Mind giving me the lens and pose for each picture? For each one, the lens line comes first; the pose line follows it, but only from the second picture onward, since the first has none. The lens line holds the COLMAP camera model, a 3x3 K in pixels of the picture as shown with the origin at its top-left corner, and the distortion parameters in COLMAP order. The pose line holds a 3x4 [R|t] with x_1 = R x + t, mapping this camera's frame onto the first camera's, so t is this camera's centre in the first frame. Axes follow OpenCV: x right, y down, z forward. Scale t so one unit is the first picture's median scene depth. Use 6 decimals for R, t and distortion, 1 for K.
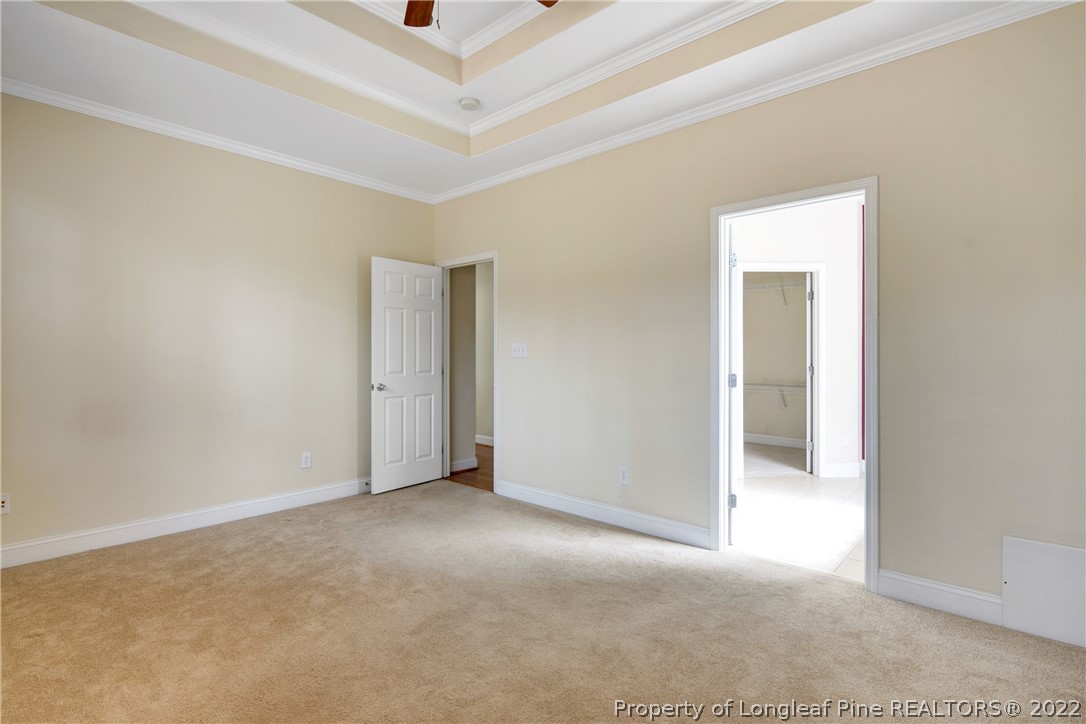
lens RADIAL K [[527.7, 0, 536.2], [0, 527.7, 358.8], [0, 0, 1]] dist [0.002294, -0.005483]
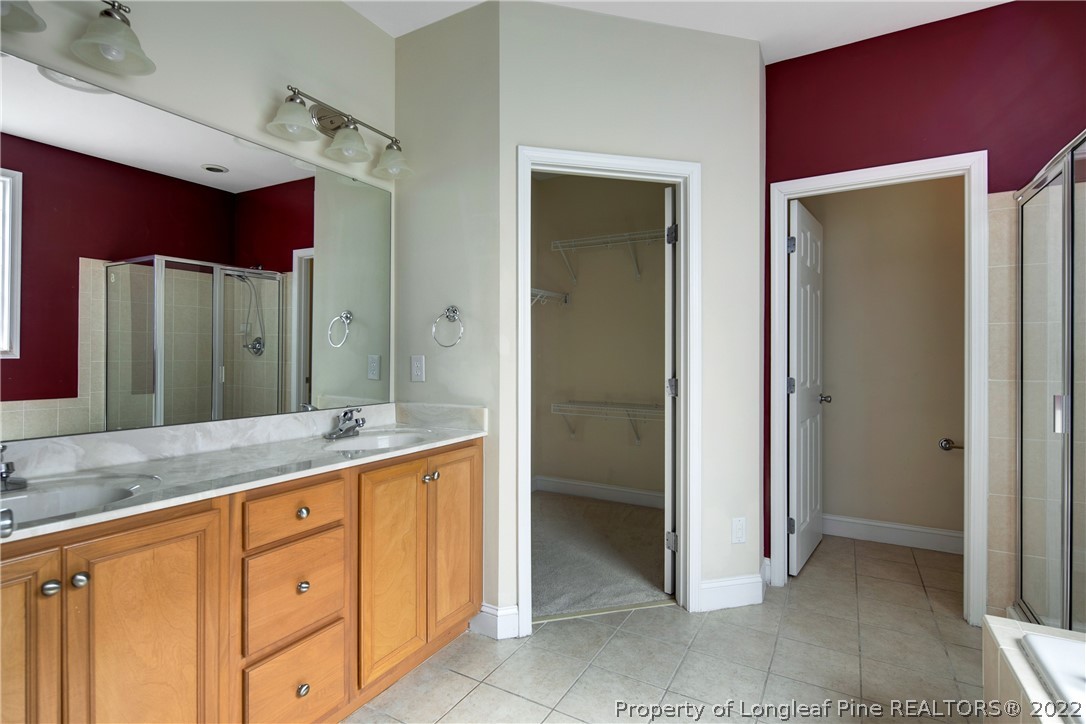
lens RADIAL K [[527.7, 0, 536.2], [0, 527.7, 358.8], [0, 0, 1]] dist [0.002294, -0.005483]
pose [[0.978108, 0.003298, 0.208070, 0.292921], [-0.003429, 0.999994, 0.000272, -0.004010], [-0.208068, -0.000980, 0.978114, 0.544212]]
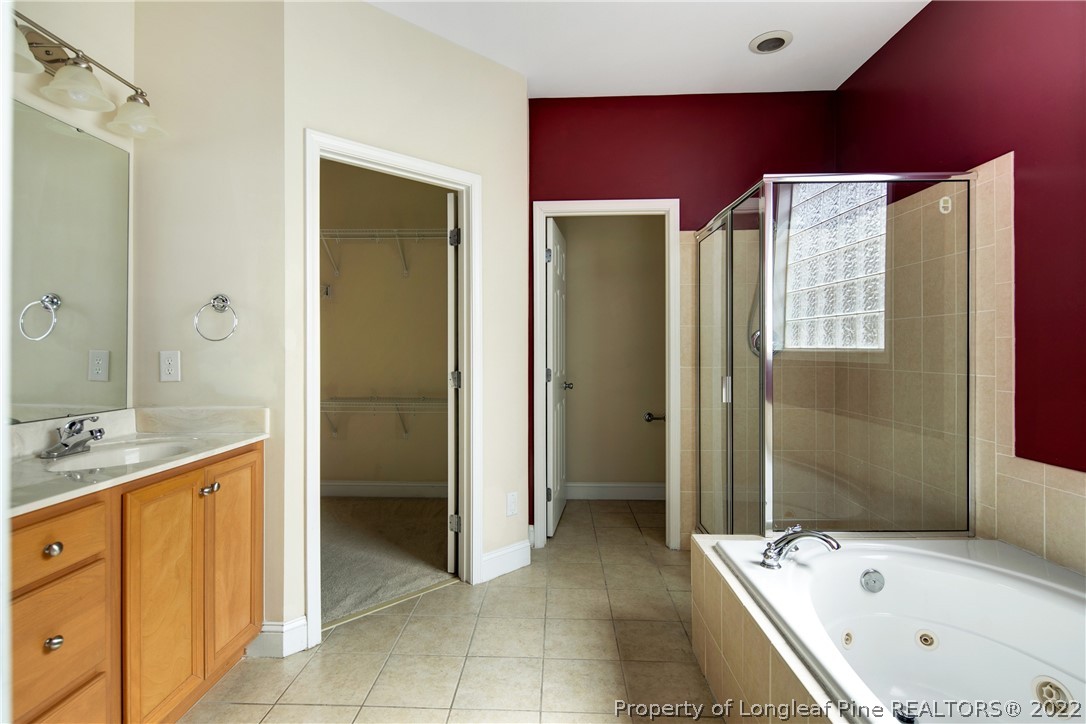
lens RADIAL K [[524.9, 0, 541.5], [0, 524.9, 352.6], [0, 0, 1]] dist [0.002264, -0.005894]
pose [[0.760694, -0.001433, 0.649109, 0.244988], [0.002752, 0.999996, -0.001017, -0.003964], [-0.649105, 0.002560, 0.760695, 0.543175]]
